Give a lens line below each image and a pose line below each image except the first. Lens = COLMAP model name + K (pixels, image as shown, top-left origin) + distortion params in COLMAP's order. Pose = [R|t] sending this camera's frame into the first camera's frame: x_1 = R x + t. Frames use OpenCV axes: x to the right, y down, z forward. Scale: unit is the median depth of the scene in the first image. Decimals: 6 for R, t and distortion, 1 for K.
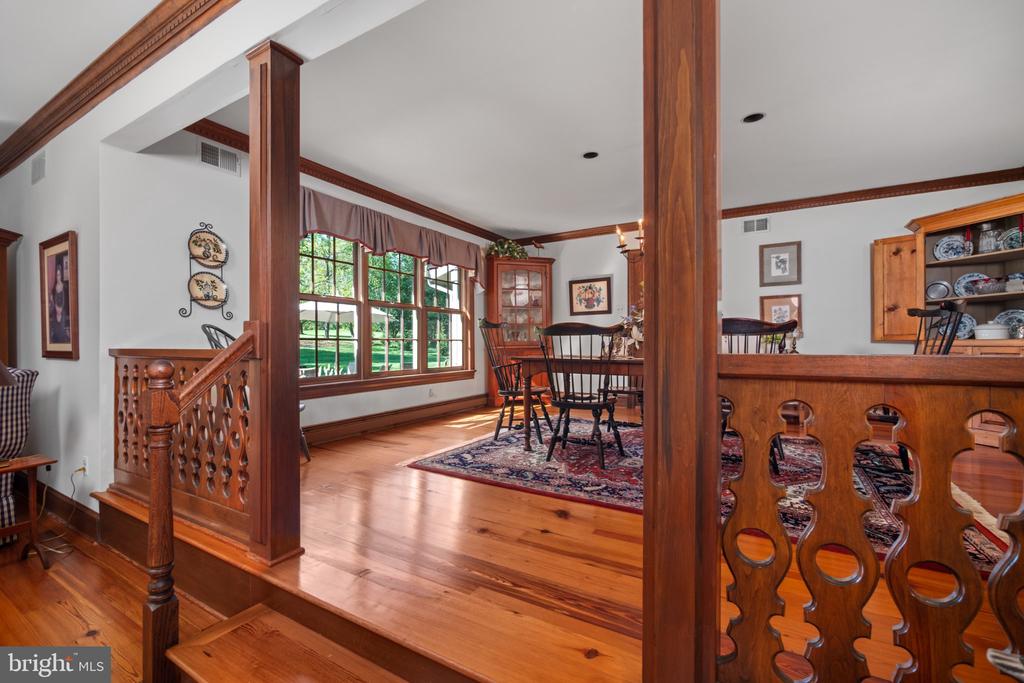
lens RADIAL K [[419.6, 0, 508.7], [0, 419.6, 360.1], [0, 0, 1]] dist [-0.005121, 0.000169]
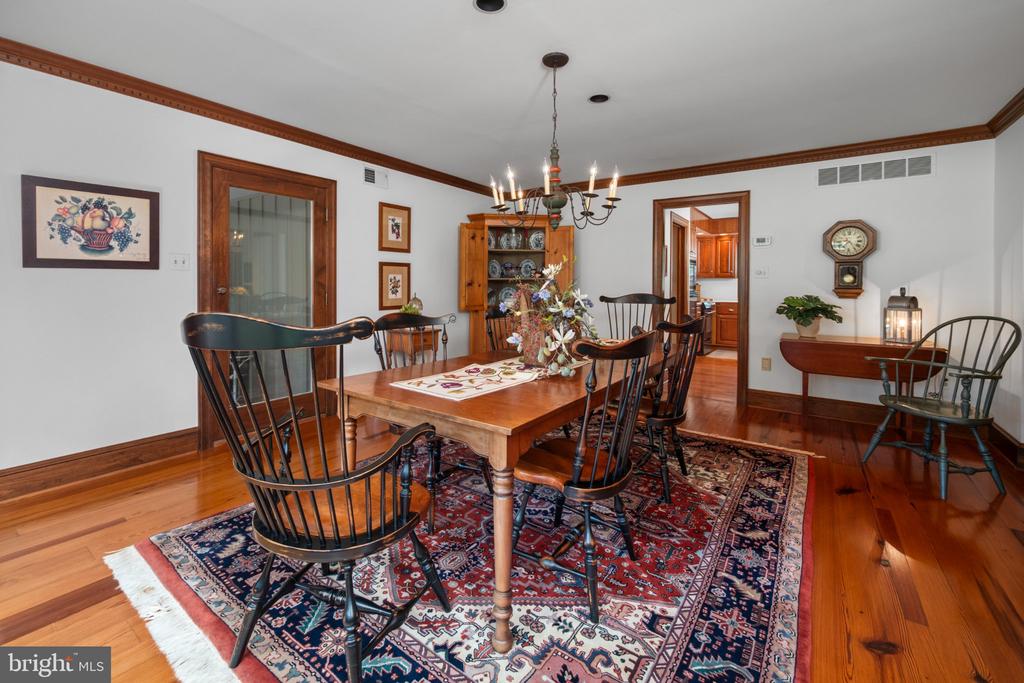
lens RADIAL K [[435.3, 0, 505.9], [0, 435.3, 290.2], [0, 0, 1]] dist [-0.007444, -0.000072]
pose [[0.092726, -0.005119, 0.995679, -0.296506], [0.034773, 0.999393, 0.001900, -0.101158], [-0.995084, 0.034446, 0.092847, 0.769080]]
